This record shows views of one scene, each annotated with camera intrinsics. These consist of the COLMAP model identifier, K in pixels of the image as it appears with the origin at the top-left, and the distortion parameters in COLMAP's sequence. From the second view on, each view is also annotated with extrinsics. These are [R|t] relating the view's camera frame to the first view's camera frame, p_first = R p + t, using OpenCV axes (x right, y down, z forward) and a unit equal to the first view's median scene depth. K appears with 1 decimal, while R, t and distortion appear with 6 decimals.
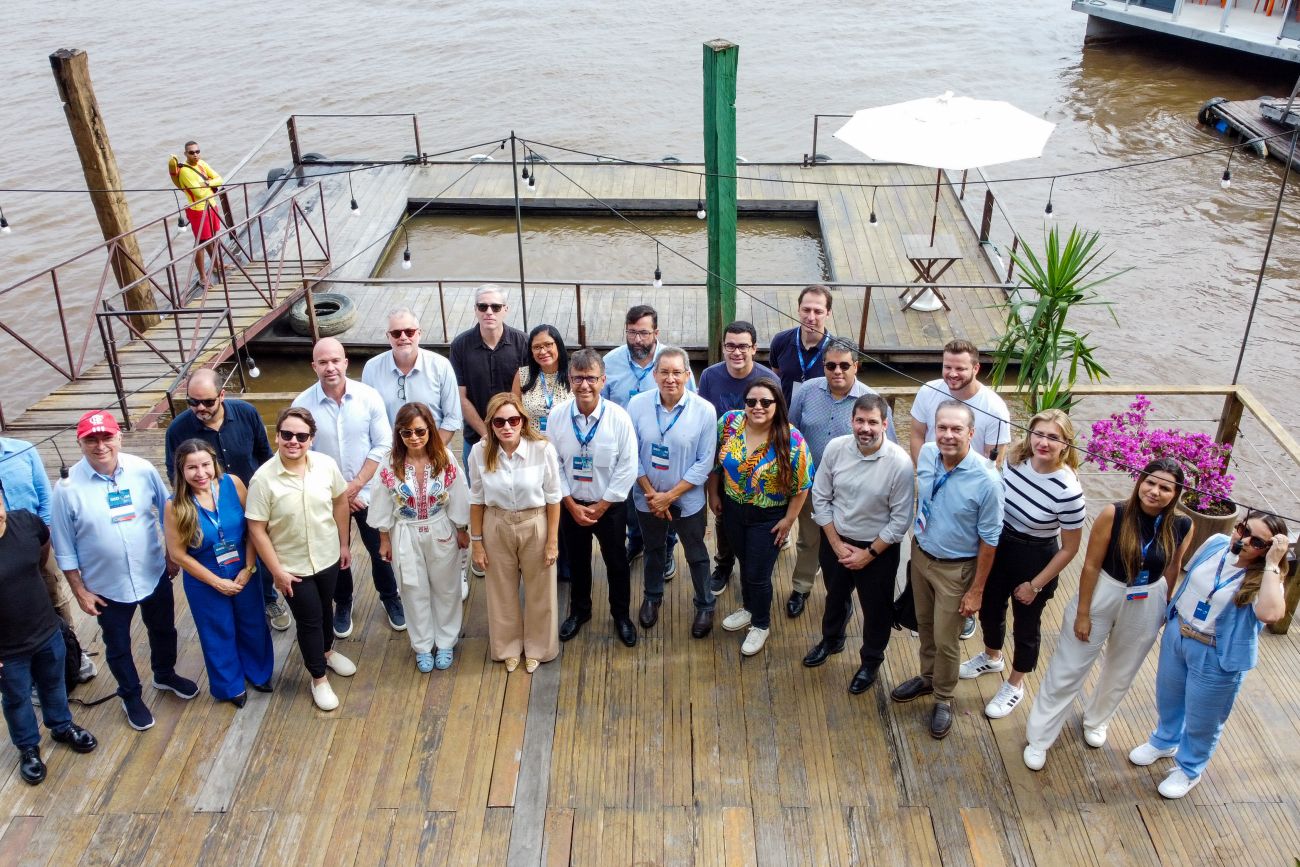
lens RADIAL K [[1169.5, 0, 650.2], [0, 1169.5, 427.7], [0, 0, 1]] dist [-0.000137, -0.005839]
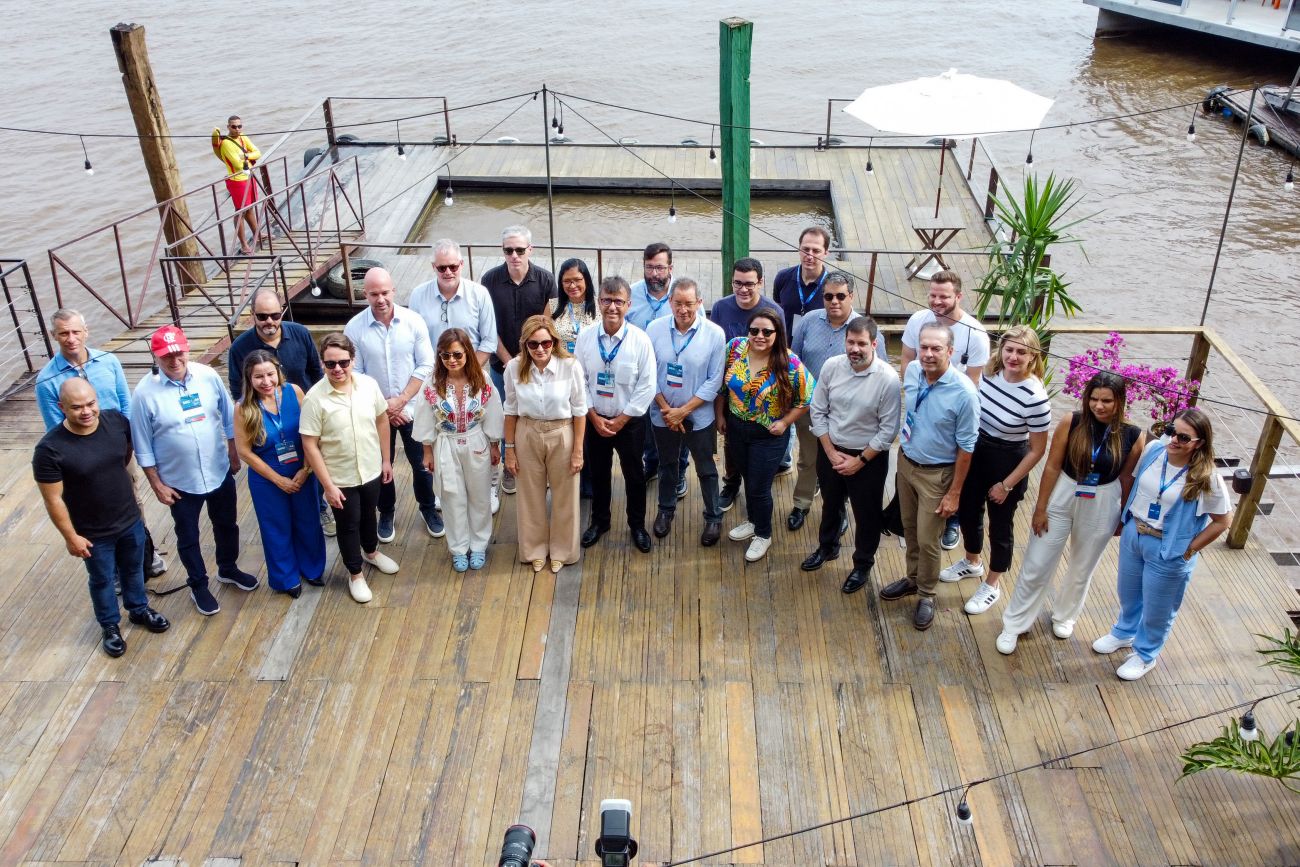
lens RADIAL K [[1169.5, 0, 650.2], [0, 1169.5, 428.5], [0, 0, 1]] dist [-0.000137, -0.005839]
pose [[0.999826, 0.010083, -0.015684, 0.003895], [-0.010088, 0.999949, -0.000206, 0.071649], [0.015681, 0.000364, 0.999877, -0.108462]]
